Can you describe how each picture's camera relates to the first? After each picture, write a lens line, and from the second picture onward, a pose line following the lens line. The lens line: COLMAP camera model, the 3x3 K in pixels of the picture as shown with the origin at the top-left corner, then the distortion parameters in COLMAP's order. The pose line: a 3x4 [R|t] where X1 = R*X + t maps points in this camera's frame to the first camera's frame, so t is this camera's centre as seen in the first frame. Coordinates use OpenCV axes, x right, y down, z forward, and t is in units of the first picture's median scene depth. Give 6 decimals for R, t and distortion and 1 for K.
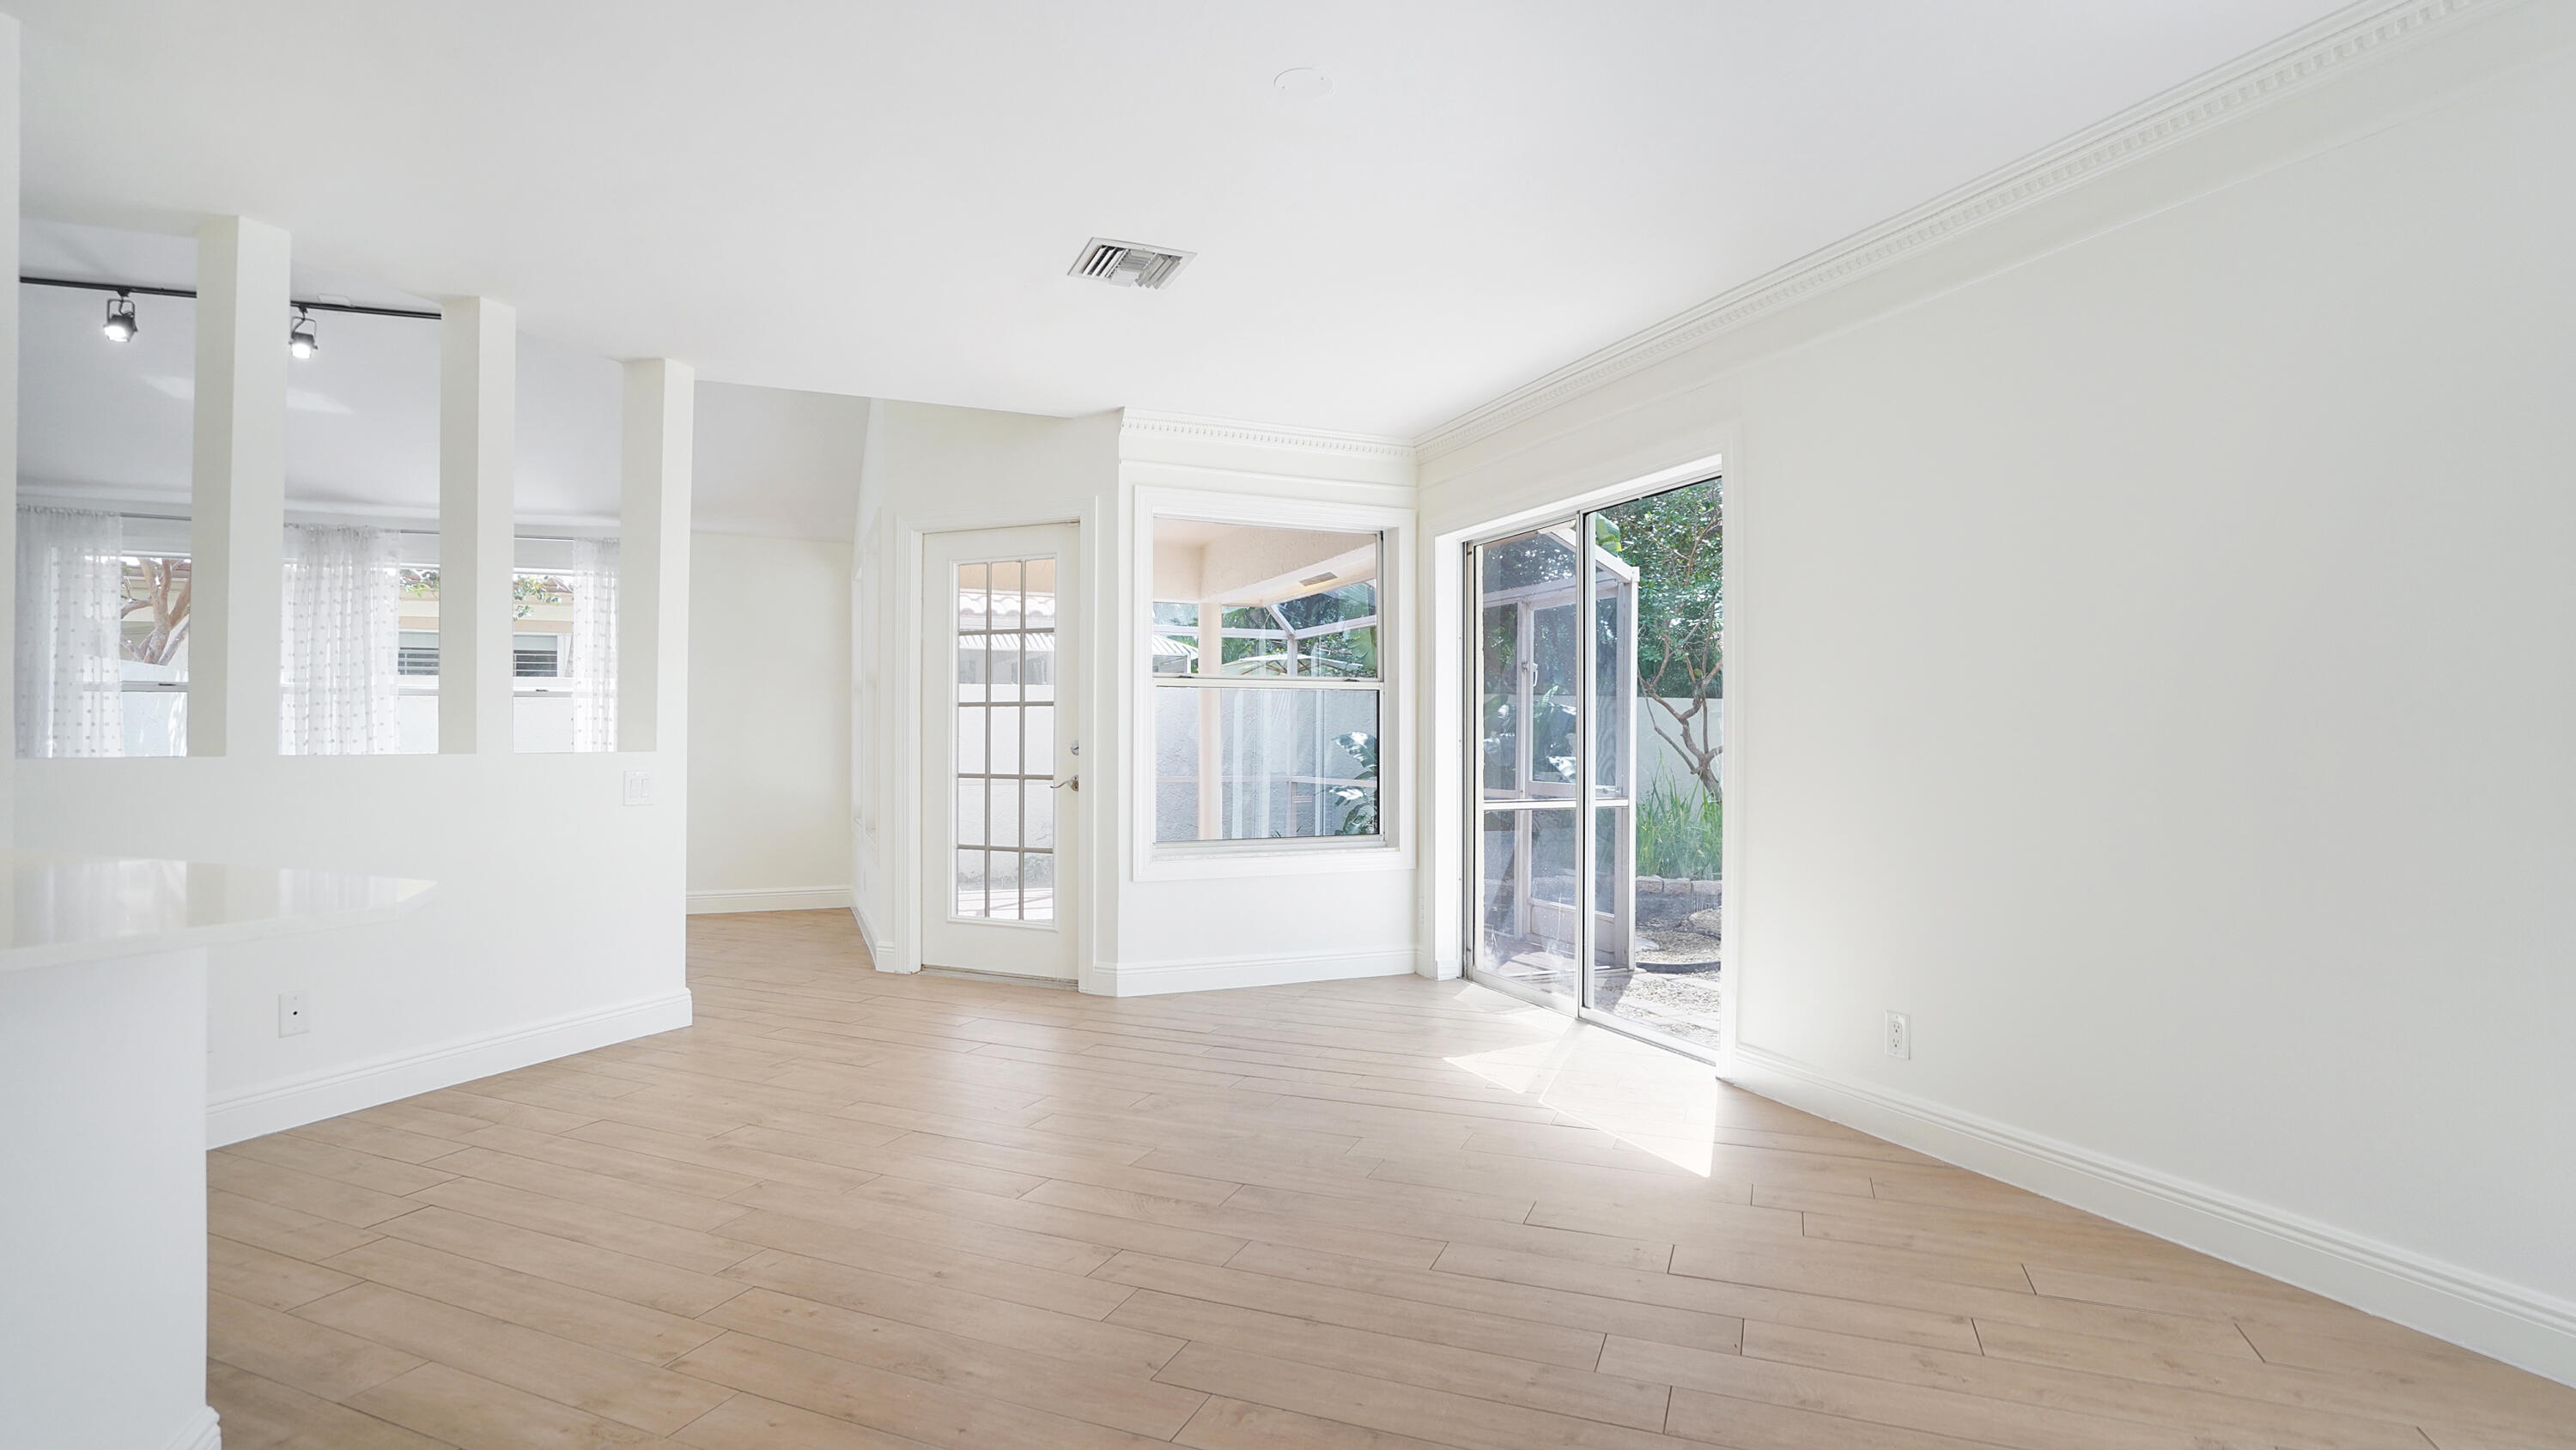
lens RADIAL K [[1222.7, 0, 1272.5], [0, 1222.7, 705.0], [0, 0, 1]] dist [-0.048383, 0.014027]
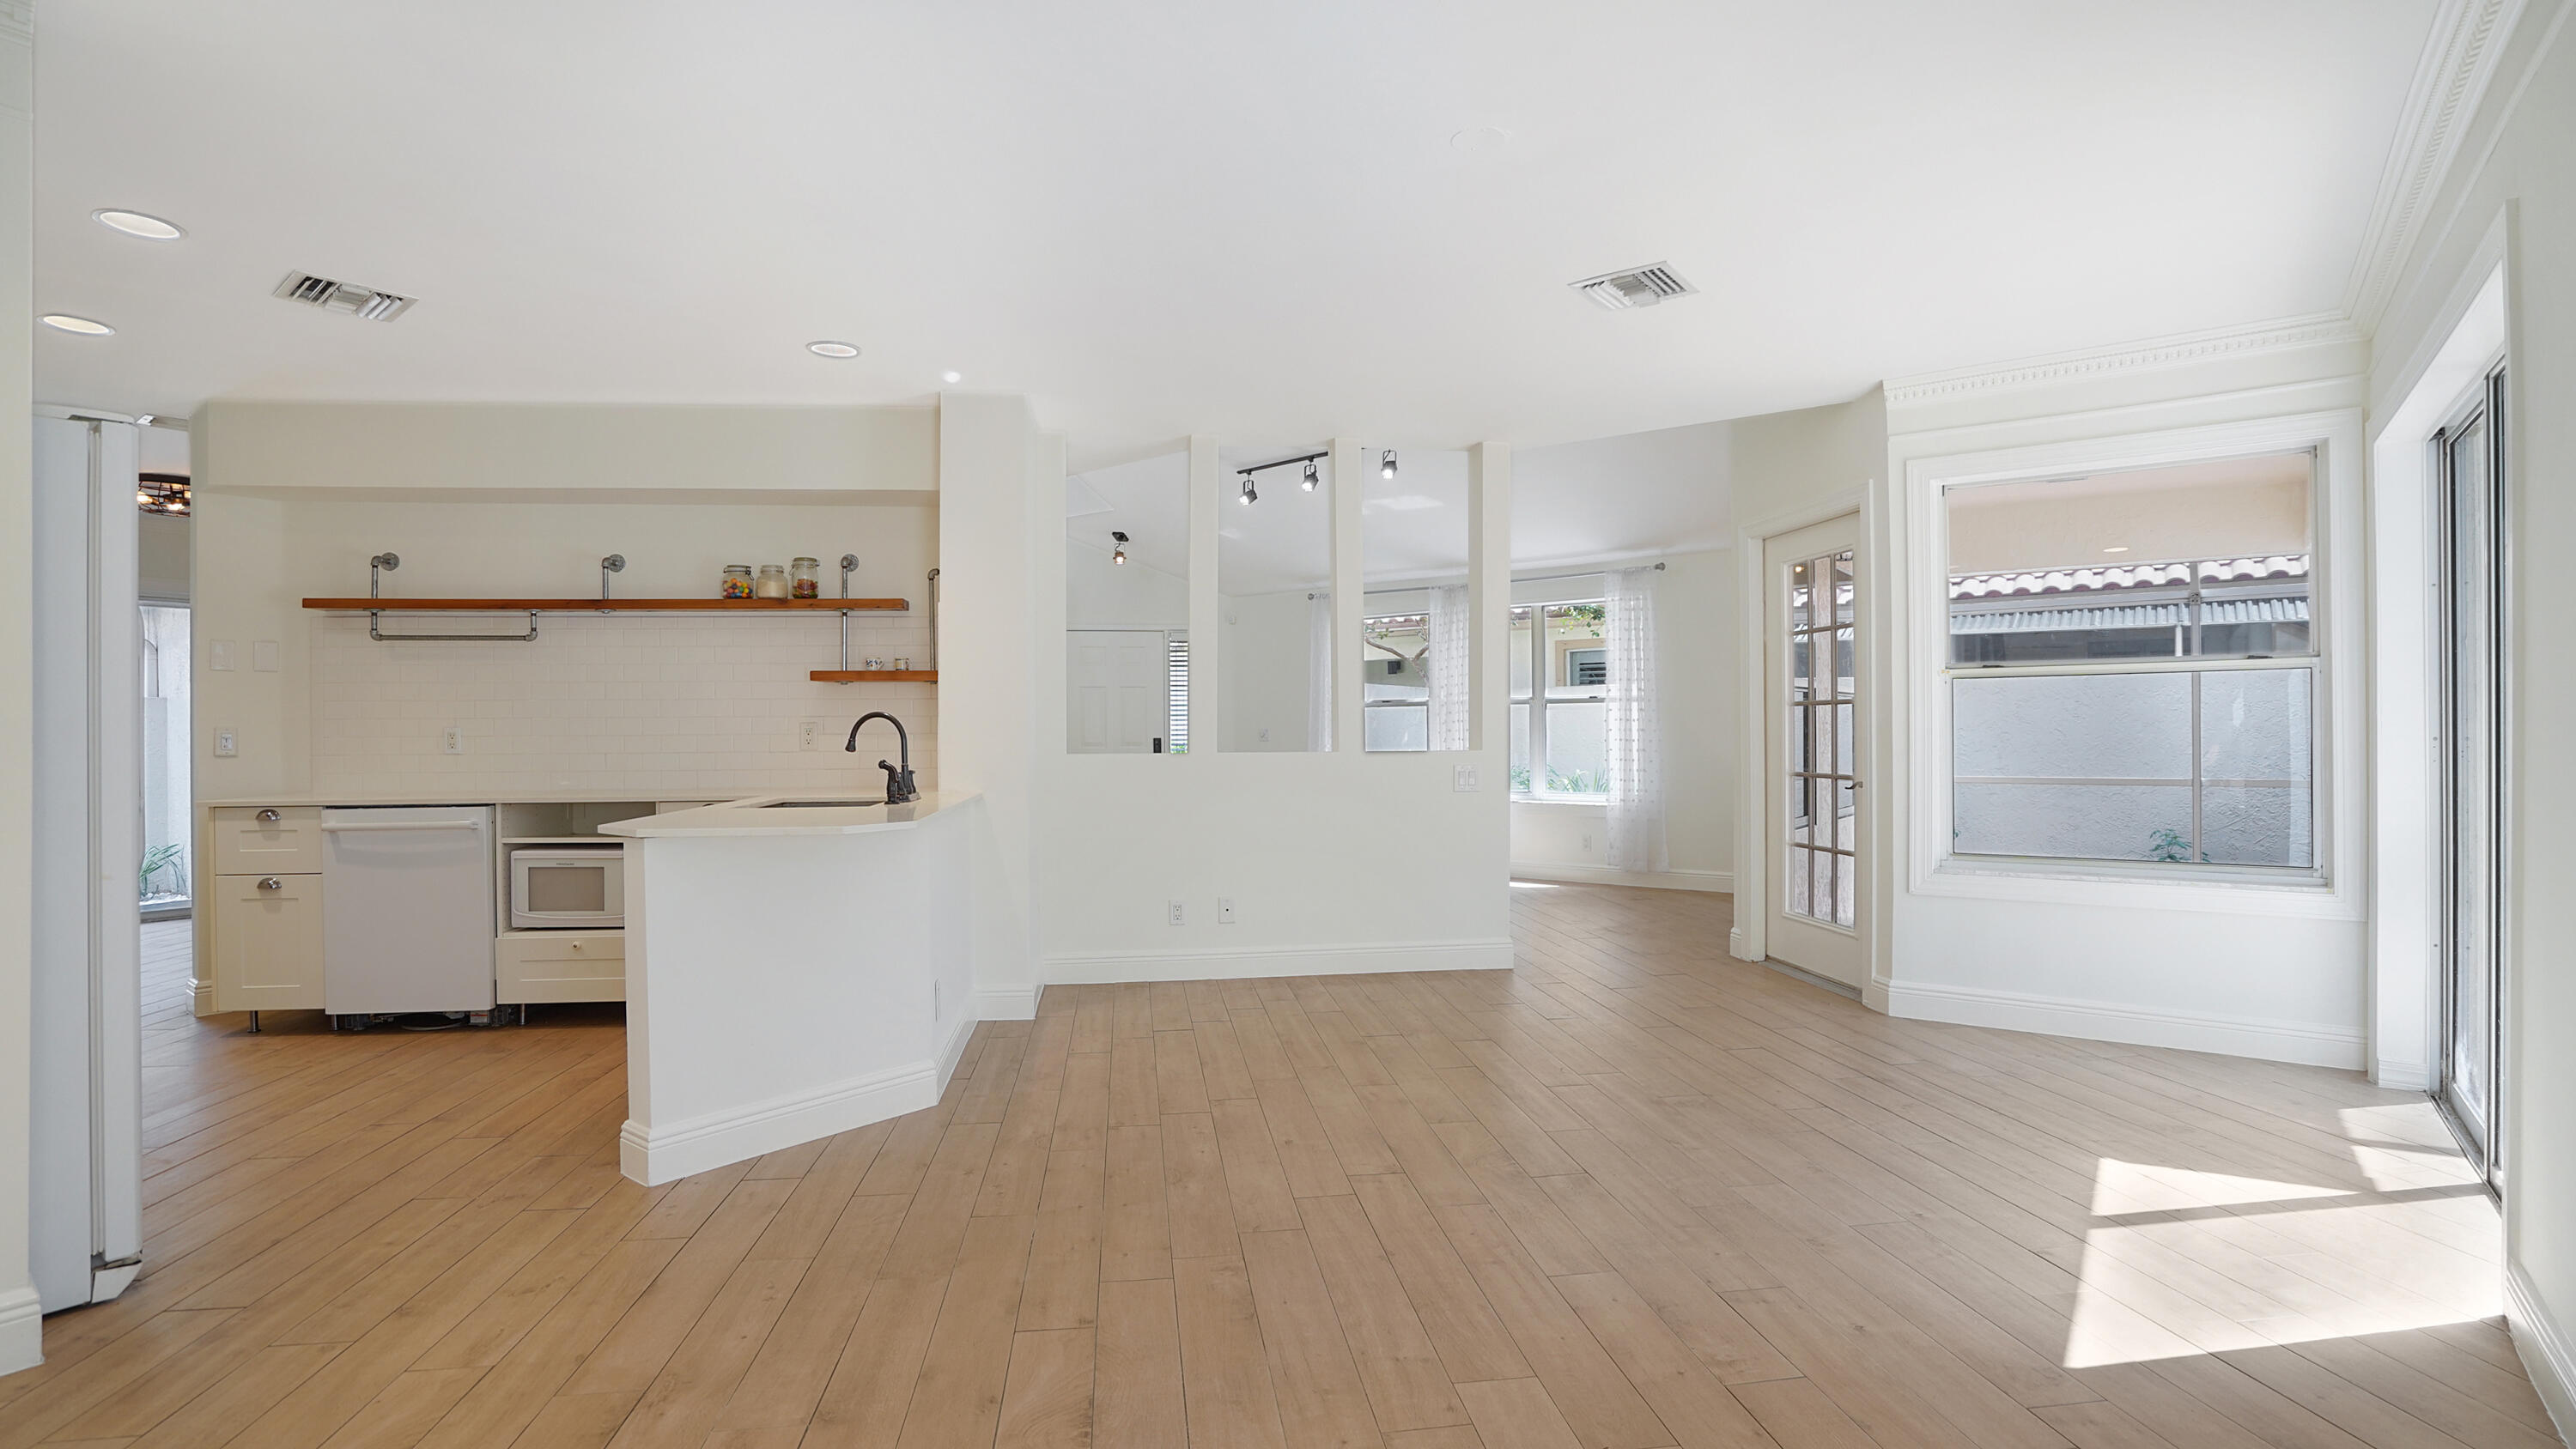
lens RADIAL K [[1186.1, 0, 1288.0], [0, 1186.1, 724.5], [0, 0, 1]] dist [-0.046582, 0.014845]
pose [[0.511905, -0.010616, -0.858976, 0.383885], [0.033705, 0.999402, 0.007735, -0.005009], [0.858380, -0.032912, 0.511957, 0.143588]]
